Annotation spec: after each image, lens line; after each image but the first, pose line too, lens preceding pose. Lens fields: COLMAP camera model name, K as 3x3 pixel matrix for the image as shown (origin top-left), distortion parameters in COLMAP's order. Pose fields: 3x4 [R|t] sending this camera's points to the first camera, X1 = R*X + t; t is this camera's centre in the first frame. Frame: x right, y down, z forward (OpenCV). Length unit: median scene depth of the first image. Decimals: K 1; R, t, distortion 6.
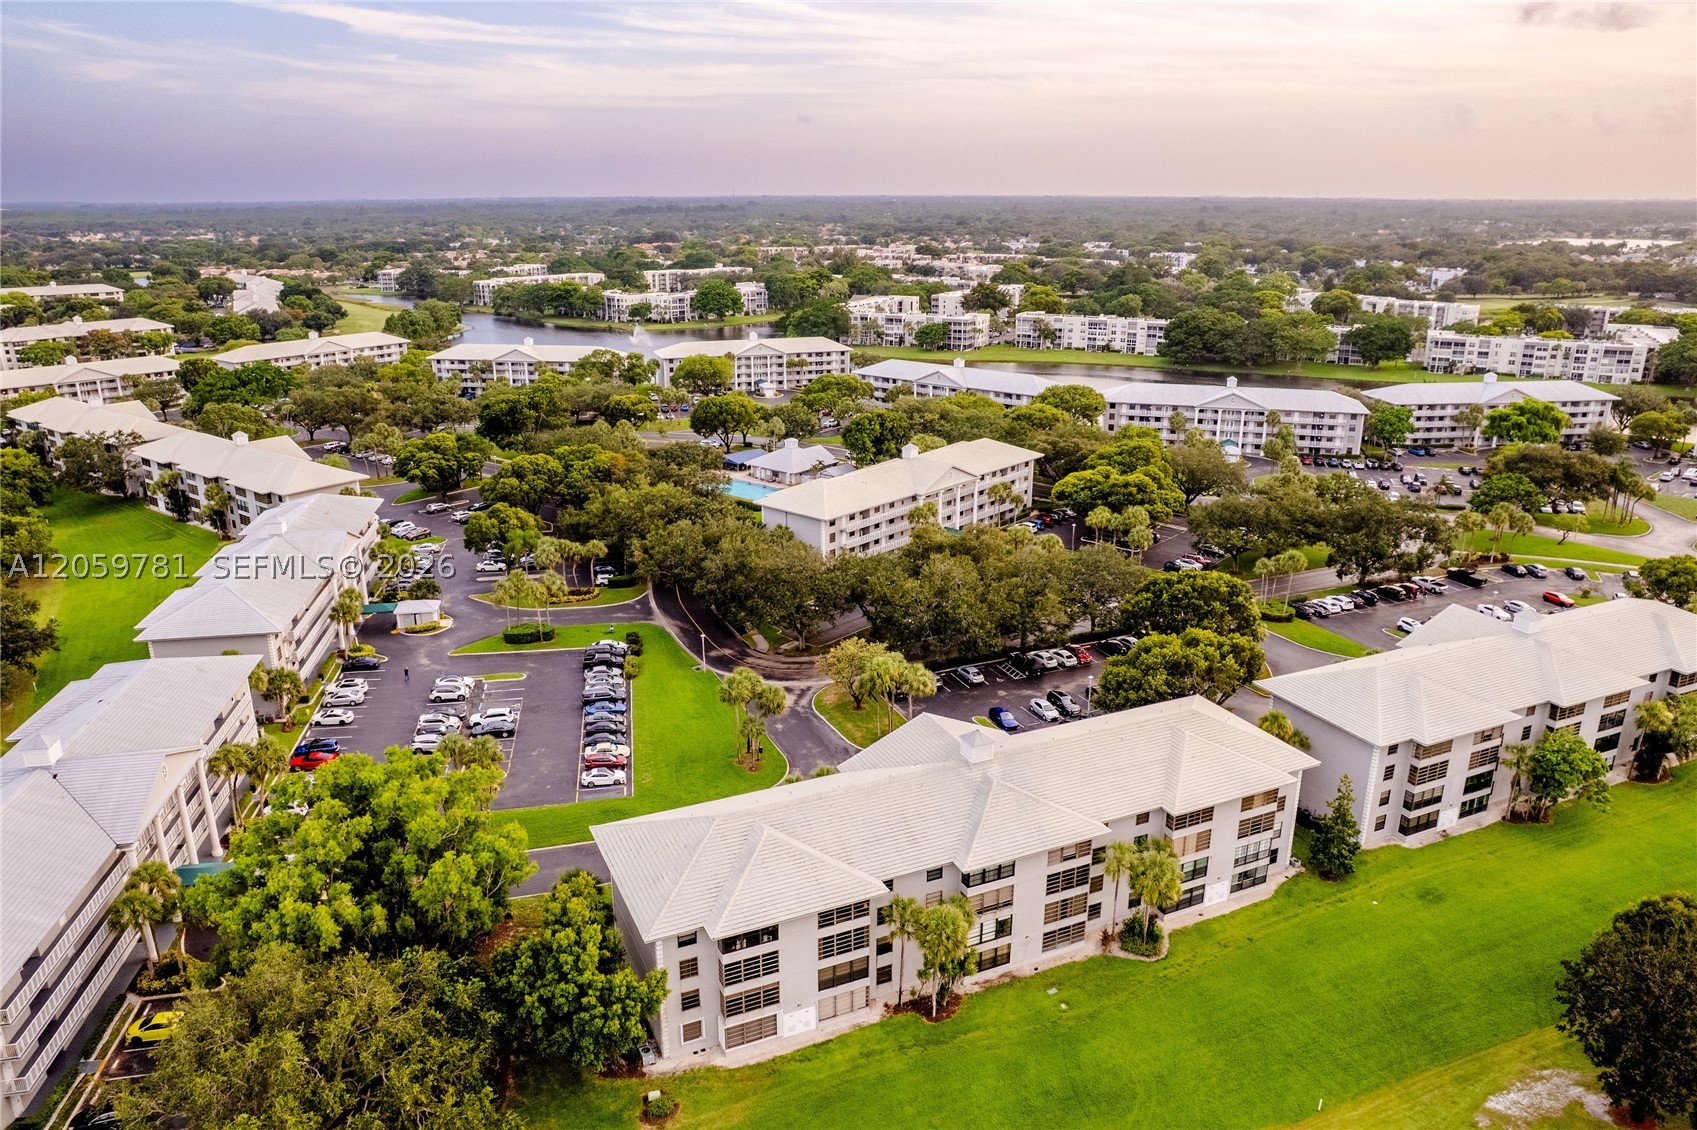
lens RADIAL K [[1171.3, 0, 851.8], [0, 1171.3, 590.1], [0, 0, 1]] dist [-0.072332, 0.057814]
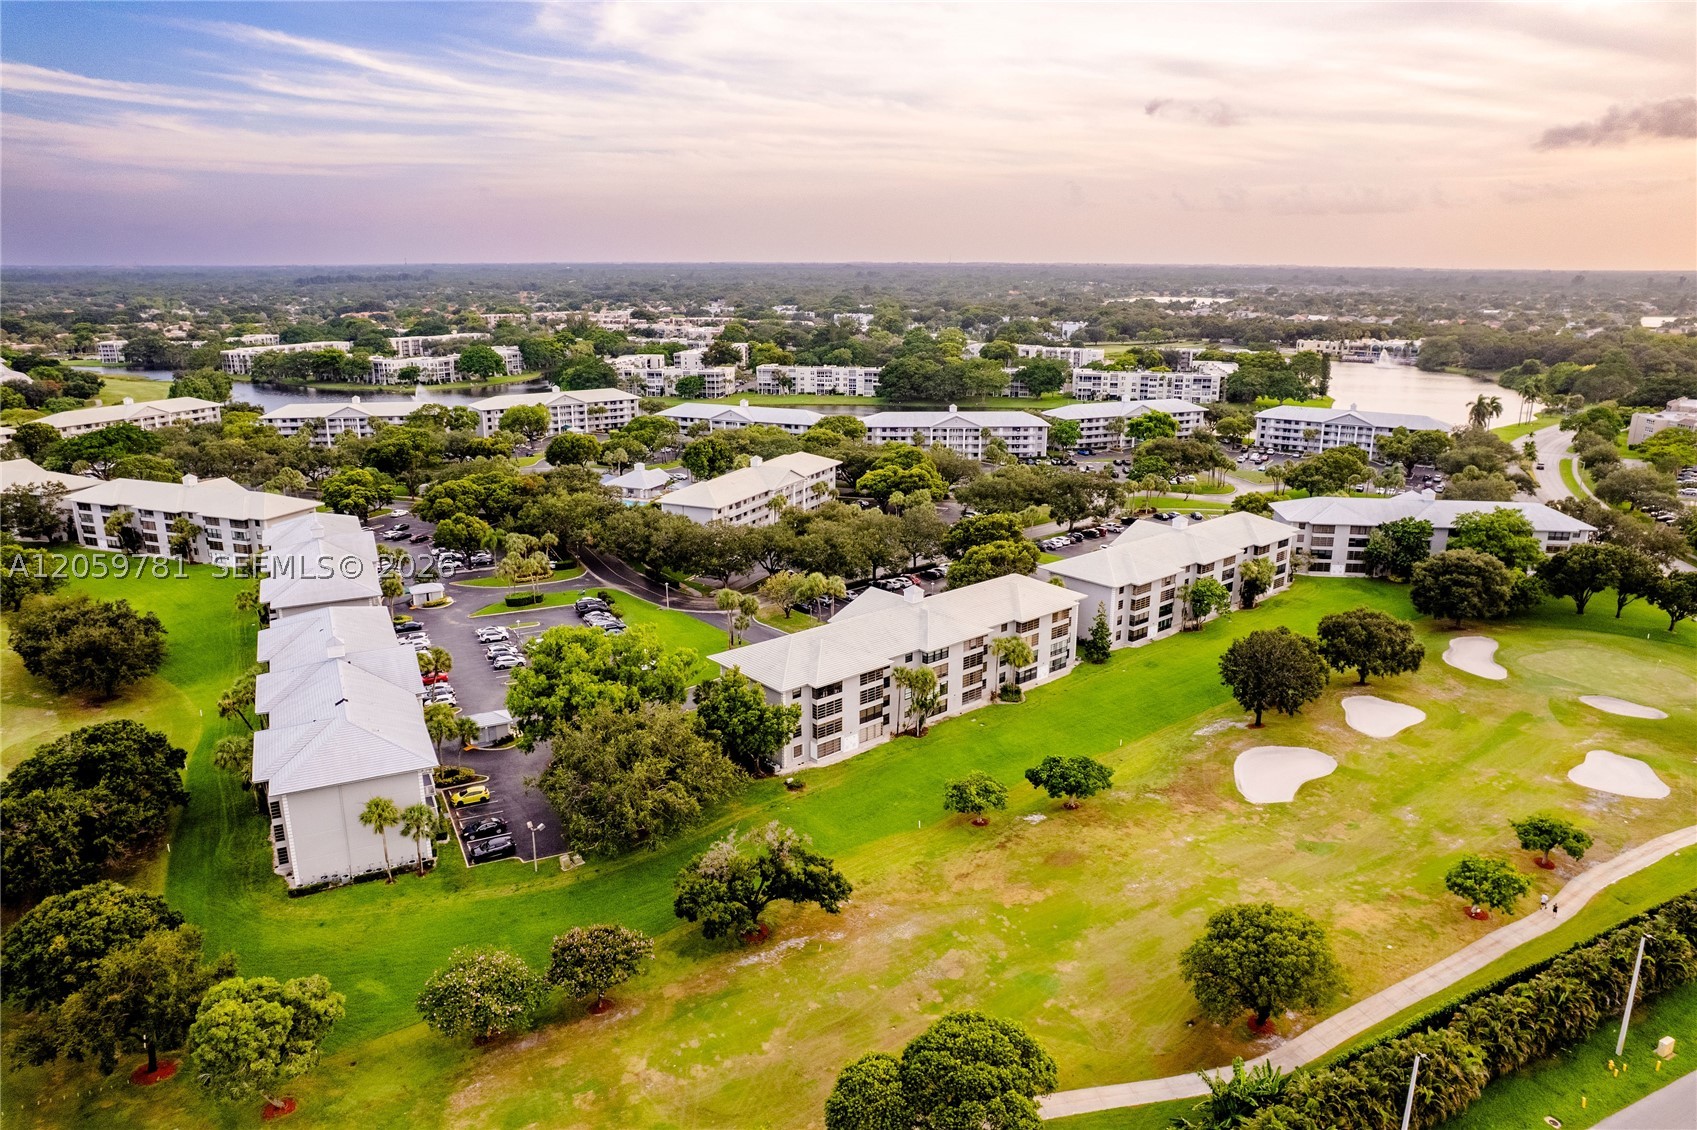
lens RADIAL K [[1171.3, 0, 851.8], [0, 1171.3, 590.1], [0, 0, 1]] dist [-0.072332, 0.057814]
pose [[0.956040, -0.076987, 0.282950, -0.173696], [0.091186, 0.995133, -0.037342, 0.066586], [-0.278698, 0.061501, 0.958407, -0.240483]]
